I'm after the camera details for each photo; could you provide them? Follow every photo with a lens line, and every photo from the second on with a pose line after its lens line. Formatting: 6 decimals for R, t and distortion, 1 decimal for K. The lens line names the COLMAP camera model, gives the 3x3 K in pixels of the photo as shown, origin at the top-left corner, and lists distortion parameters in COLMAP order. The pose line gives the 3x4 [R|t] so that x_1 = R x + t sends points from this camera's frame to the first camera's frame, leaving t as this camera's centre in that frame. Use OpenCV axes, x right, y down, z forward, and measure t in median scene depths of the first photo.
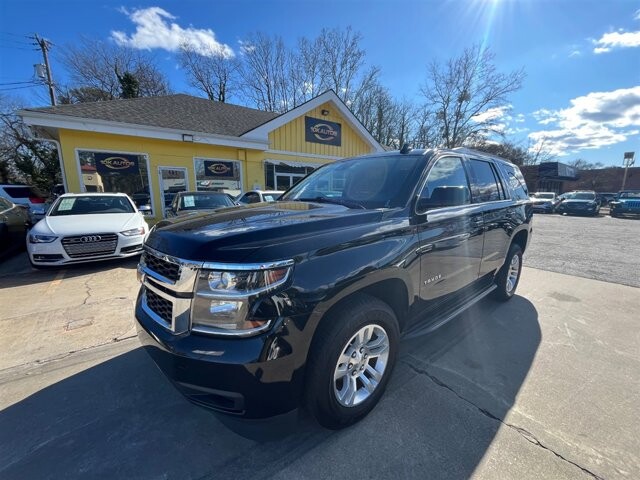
lens RADIAL K [[259.8, 0, 319.7], [0, 259.8, 239.2], [0, 0, 1]] dist [-0.005831, 0.000498]
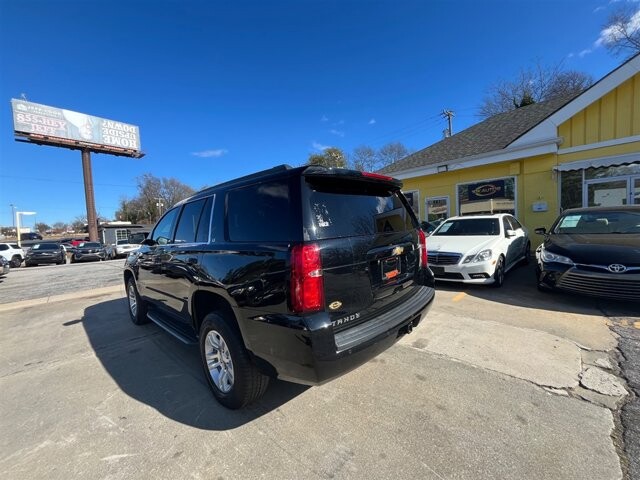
lens RADIAL K [[259.8, 0, 319.8], [0, 259.8, 240.9], [0, 0, 1]] dist [-0.005831, 0.000498]
pose [[0.126105, 0.050468, -0.990732, 0.268800], [-0.120742, 0.992061, 0.035167, -0.040523], [0.984642, 0.115188, 0.131198, 0.220266]]
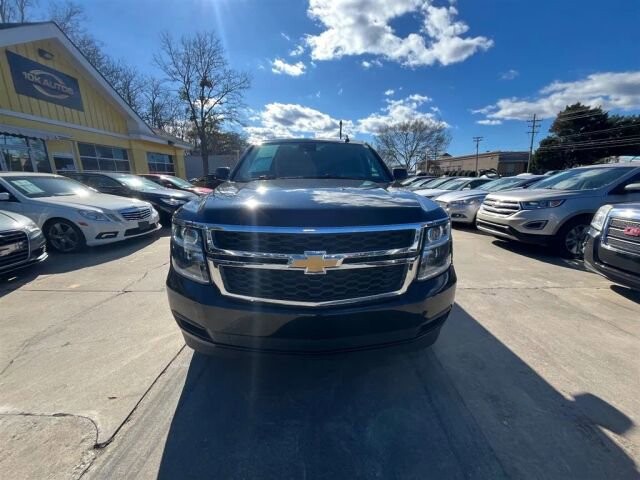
lens RADIAL K [[259.8, 0, 317.0], [0, 259.8, 240.5], [0, 0, 1]] dist [-0.005831, 0.000498]
pose [[0.609385, -0.186908, 0.770529, -0.120019], [0.138698, 0.981962, 0.128504, -0.005227], [-0.780649, 0.028562, 0.624317, 0.042482]]
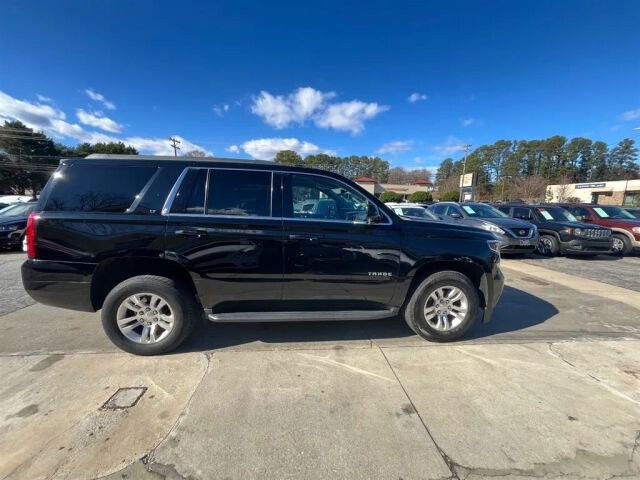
lens RADIAL K [[259.8, 0, 319.6], [0, 259.8, 239.3], [0, 0, 1]] dist [-0.005831, 0.000498]
pose [[-0.836820, -0.087835, 0.540387, -0.087618], [0.077834, 0.957934, 0.276234, -0.062277], [-0.541918, 0.273219, -0.794781, 0.334048]]
